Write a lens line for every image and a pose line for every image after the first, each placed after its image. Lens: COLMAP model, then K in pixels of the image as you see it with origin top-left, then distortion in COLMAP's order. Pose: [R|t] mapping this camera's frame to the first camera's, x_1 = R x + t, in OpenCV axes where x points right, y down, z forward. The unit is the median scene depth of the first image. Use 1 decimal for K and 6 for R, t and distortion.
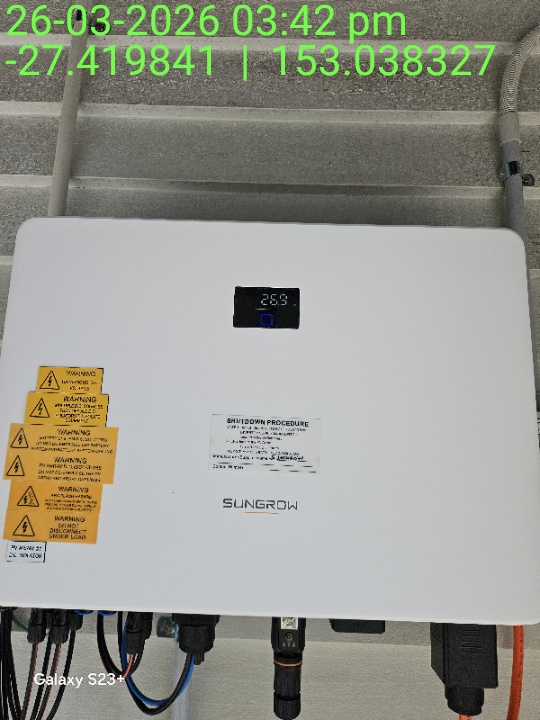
lens RADIAL K [[498.2, 0, 270.0], [0, 498.2, 360.0], [0, 0, 1]] dist [0.035412, -0.002387]
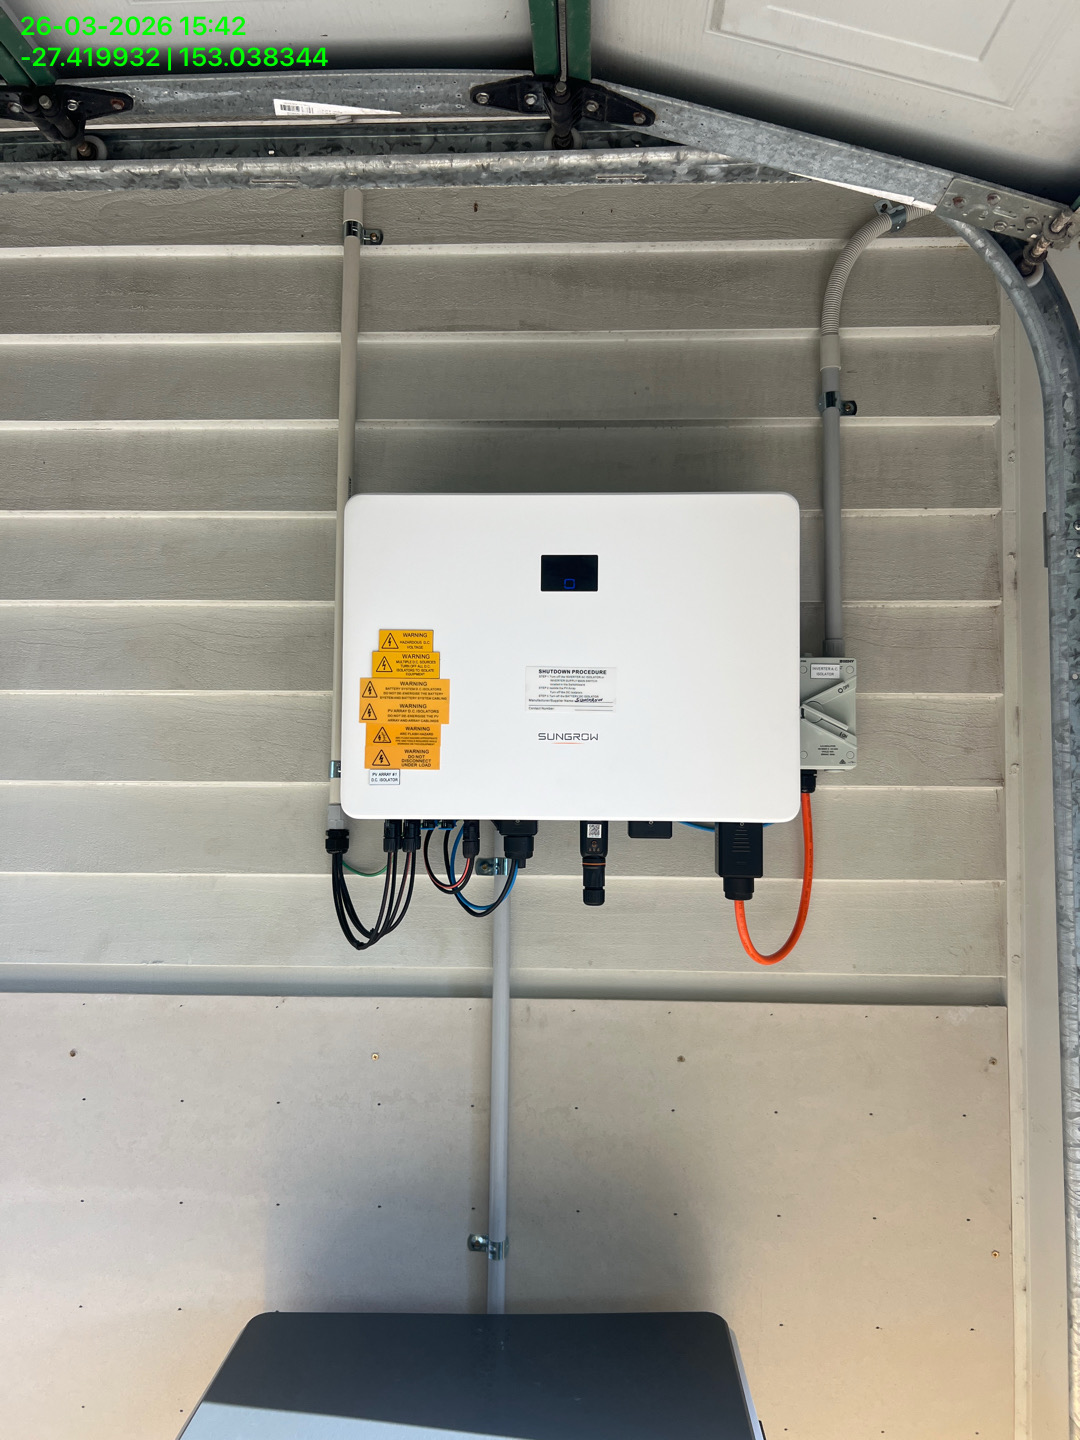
lens RADIAL K [[1114.6, 0, 540.0], [0, 1114.6, 720.0], [0, 0, 1]] dist [0.042703, -0.001706]
pose [[0.998918, -0.023655, -0.040033, 0.021603], [0.028729, 0.990920, 0.131344, -0.114467], [0.036563, -0.132352, 0.990528, -1.676425]]
